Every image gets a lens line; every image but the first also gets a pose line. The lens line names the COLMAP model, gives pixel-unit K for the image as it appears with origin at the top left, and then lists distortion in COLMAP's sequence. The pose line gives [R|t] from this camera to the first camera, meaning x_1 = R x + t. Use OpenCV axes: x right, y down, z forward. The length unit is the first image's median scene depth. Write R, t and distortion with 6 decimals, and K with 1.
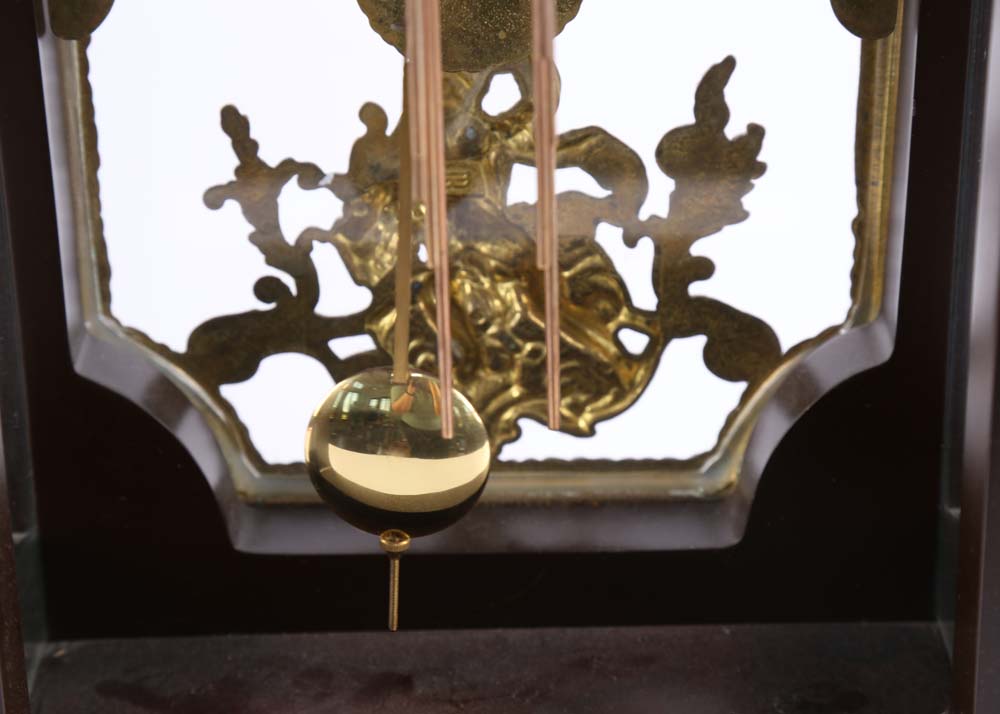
lens RADIAL K [[2574.9, 0, 496.6], [0, 2574.9, 363.1], [0, 0, 1]] dist [0.257157, 0.000000]
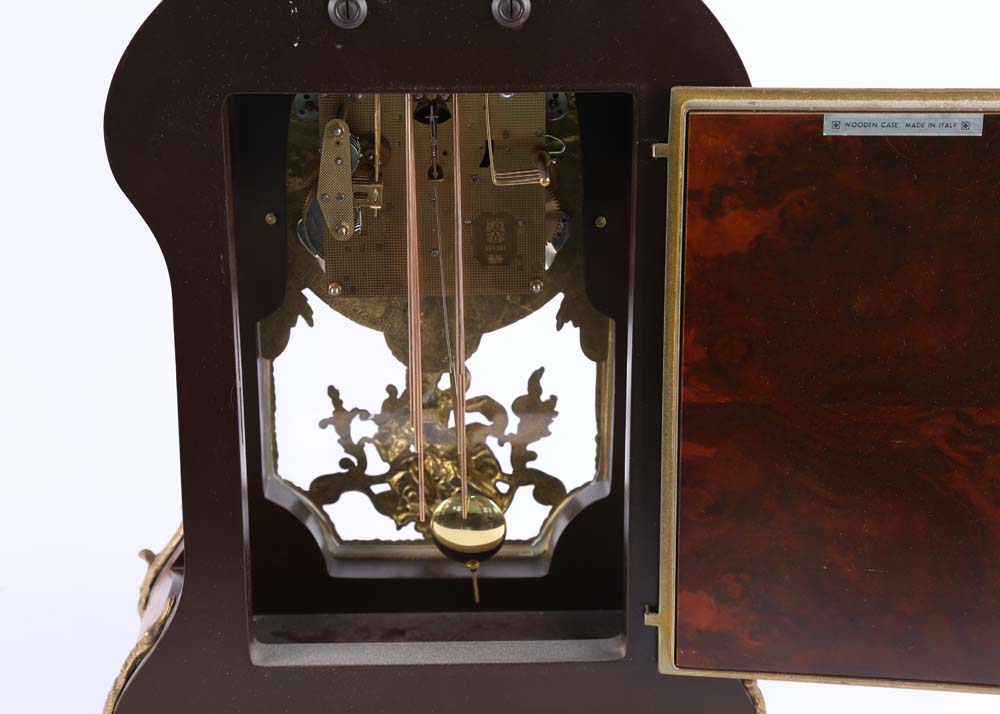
lens RADIAL K [[1962.4, 0, 490.7], [0, 1962.4, 358.7], [0, 0, 1]] dist [0.264575, 0.000000]
pose [[0.999817, 0.009480, 0.016591, 0.012361], [-0.007762, 0.994883, -0.100736, 0.055437], [-0.017461, 0.100589, 0.994775, -0.780744]]
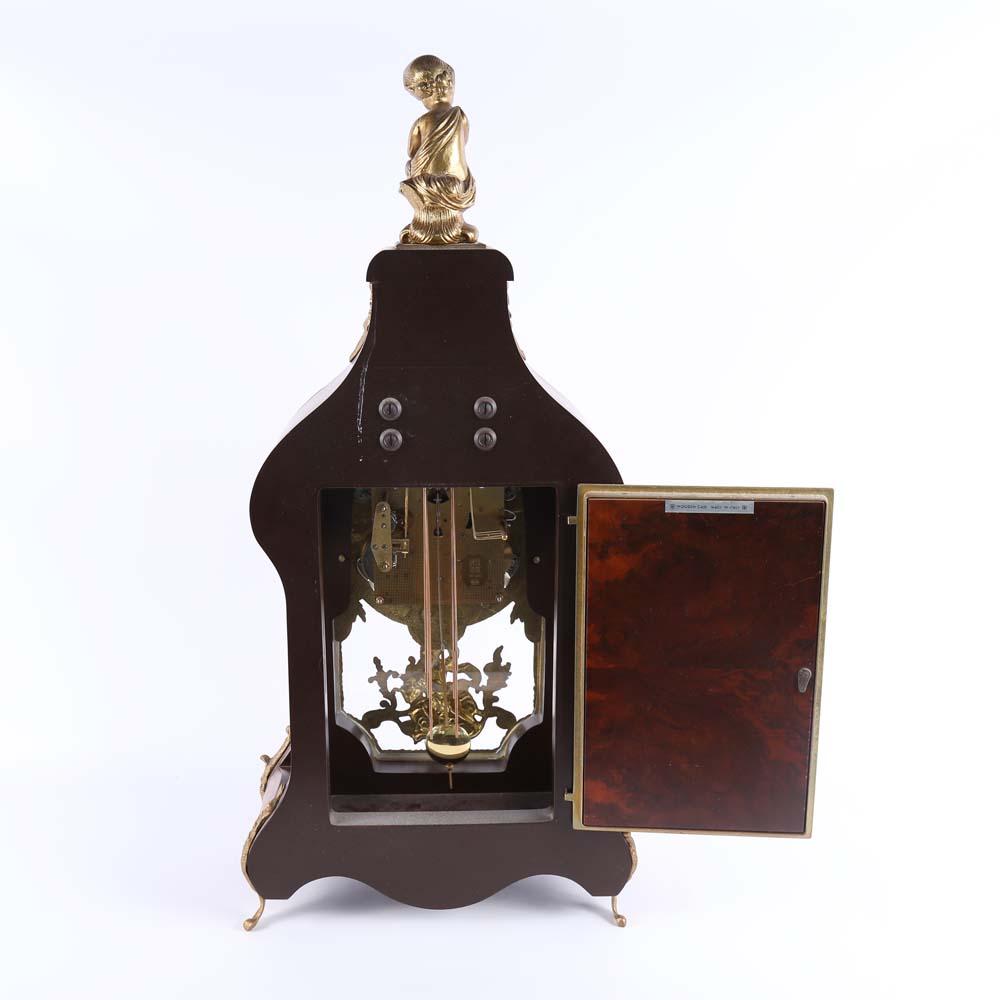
lens RADIAL K [[1235.8, 0, 472.7], [0, 1235.8, 508.1], [0, 0, 1]] dist [-0.056625, 0.000000]
pose [[0.999570, 0.009930, 0.027603, -0.009070], [-0.004201, 0.979724, -0.200309, 0.054464], [-0.029032, 0.200107, 0.979344, -0.883782]]
